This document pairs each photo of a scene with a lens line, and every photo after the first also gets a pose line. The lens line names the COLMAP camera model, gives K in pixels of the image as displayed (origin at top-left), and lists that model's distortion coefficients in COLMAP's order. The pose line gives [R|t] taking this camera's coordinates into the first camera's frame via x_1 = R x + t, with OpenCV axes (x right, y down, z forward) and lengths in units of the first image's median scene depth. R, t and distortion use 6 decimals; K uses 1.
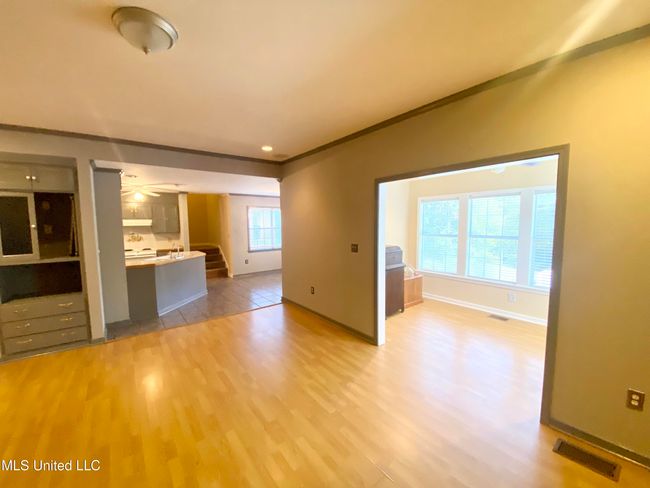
lens RADIAL K [[258.6, 0, 325.4], [0, 258.6, 246.2], [0, 0, 1]] dist [-0.000794, -0.011231]
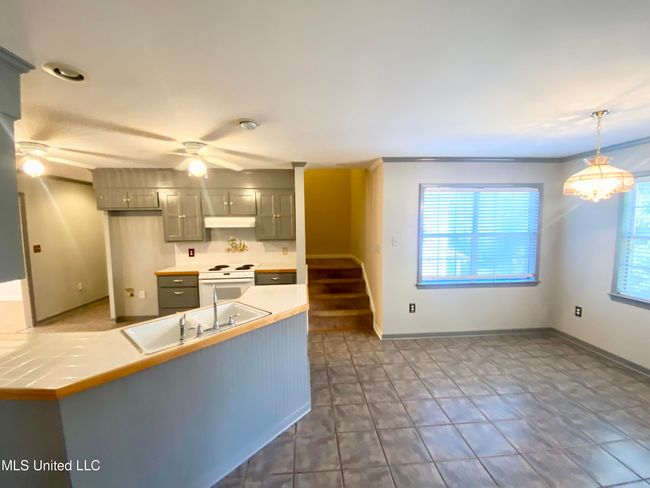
lens RADIAL K [[258.6, 0, 325.5], [0, 258.6, 247.6], [0, 0, 1]] dist [-0.000794, -0.011231]
pose [[0.827803, 0.049085, -0.558867, -0.189685], [-0.051867, 0.998595, 0.010878, -0.044167], [0.558615, 0.019982, 0.829186, 0.555799]]
